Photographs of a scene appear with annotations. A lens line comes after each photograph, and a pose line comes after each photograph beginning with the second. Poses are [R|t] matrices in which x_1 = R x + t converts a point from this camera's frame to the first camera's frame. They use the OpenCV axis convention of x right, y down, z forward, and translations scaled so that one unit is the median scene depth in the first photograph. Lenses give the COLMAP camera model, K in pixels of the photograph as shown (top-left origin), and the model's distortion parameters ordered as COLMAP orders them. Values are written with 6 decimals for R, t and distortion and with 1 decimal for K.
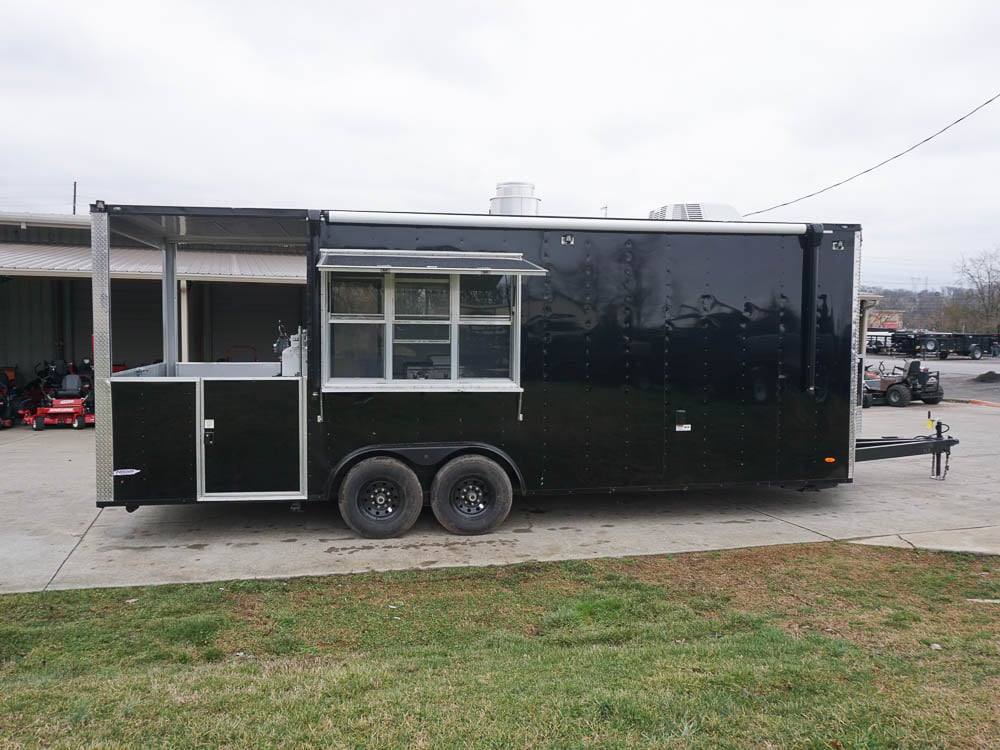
lens RADIAL K [[766.2, 0, 489.6], [0, 766.2, 375.7], [0, 0, 1]] dist [-0.042940, 0.008939]
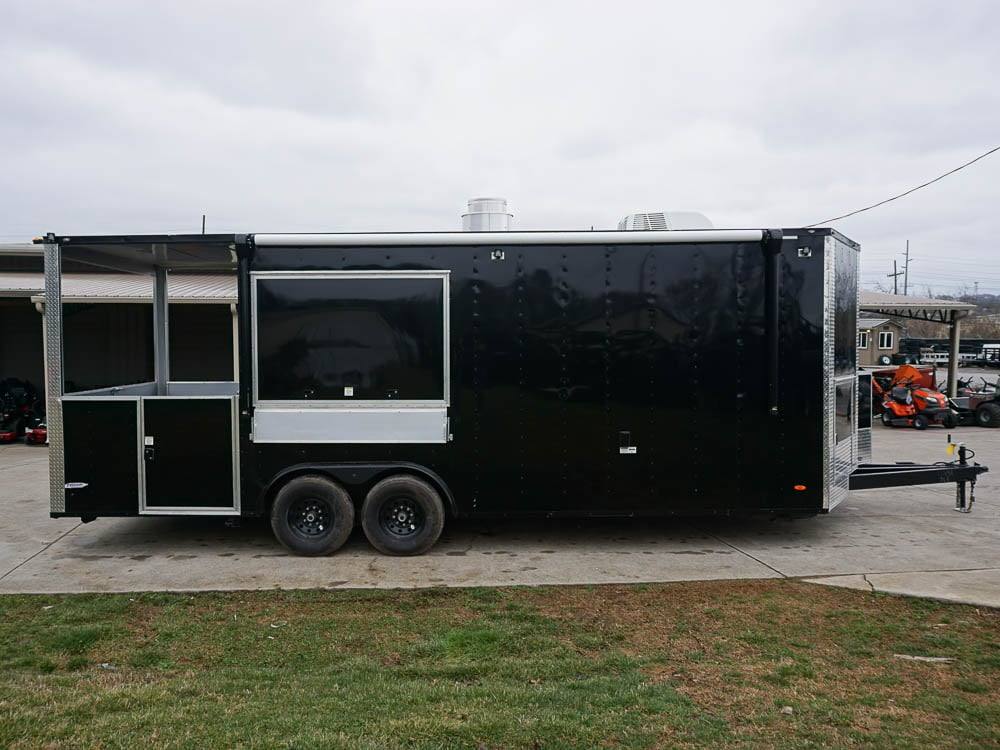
lens RADIAL K [[758.6, 0, 470.5], [0, 758.6, 374.2], [0, 0, 1]] dist [-0.041984, 0.022967]
pose [[0.985203, -0.004105, -0.171341, 0.243577], [0.000096, 0.999726, -0.023399, -0.004008], [0.171391, 0.023036, 0.984934, 0.050015]]
